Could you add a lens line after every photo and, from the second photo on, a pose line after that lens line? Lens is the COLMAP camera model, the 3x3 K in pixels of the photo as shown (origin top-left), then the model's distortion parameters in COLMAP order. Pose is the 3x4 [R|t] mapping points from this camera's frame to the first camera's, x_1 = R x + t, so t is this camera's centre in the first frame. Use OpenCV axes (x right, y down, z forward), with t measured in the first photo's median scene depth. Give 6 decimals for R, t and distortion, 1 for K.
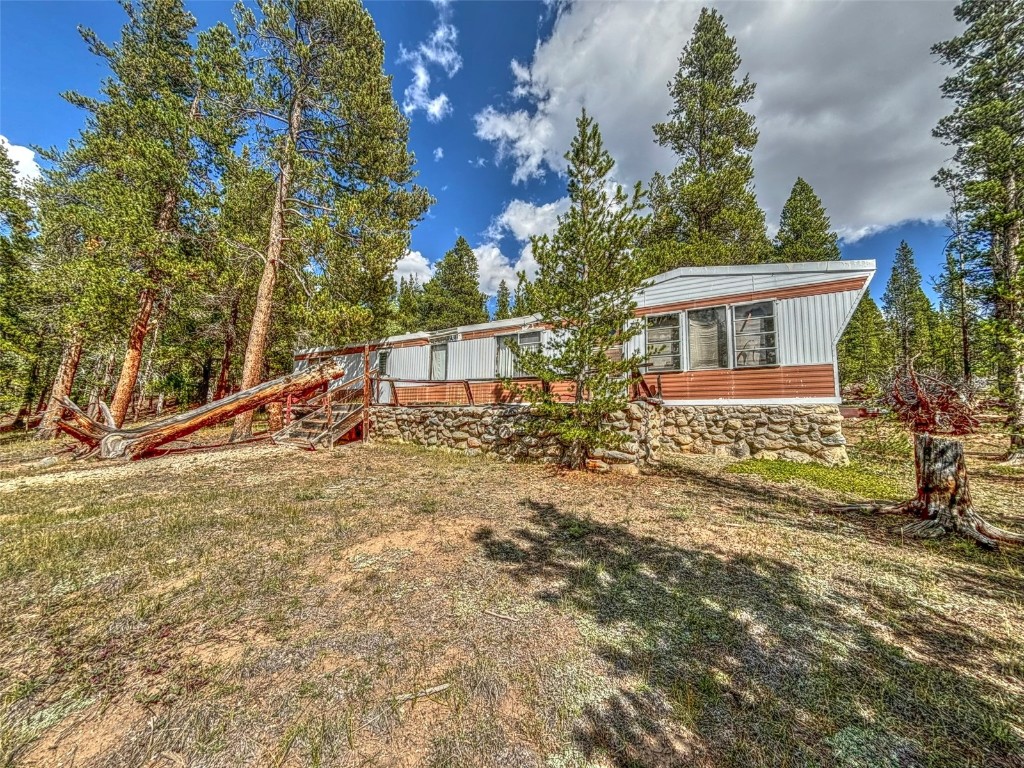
lens RADIAL K [[409.7, 0, 512.0], [0, 409.7, 378.3], [0, 0, 1]] dist [0.000382, 0.000003]
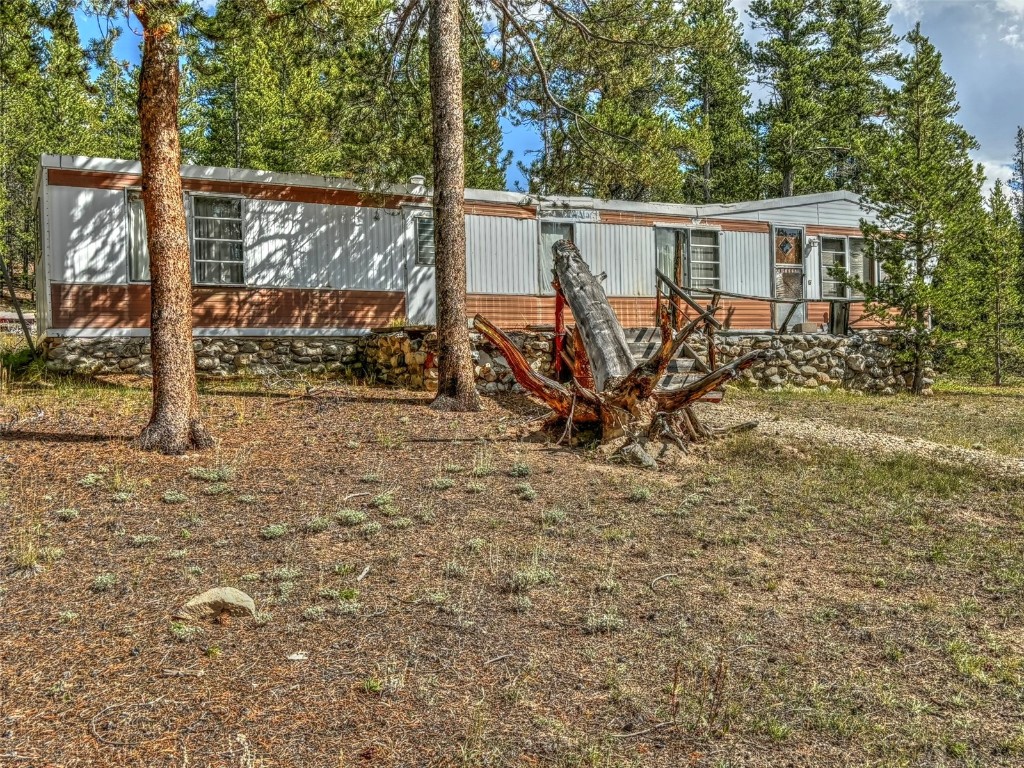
lens RADIAL K [[920.1, 0, 512.0], [0, 920.1, 383.7], [0, 0, 1]] dist [0.022848, -0.010487]
pose [[0.508097, -0.033055, 0.860665, -1.908786], [-0.066608, 0.994763, 0.077528, 0.063924], [-0.858720, -0.096719, 0.503234, 0.584138]]
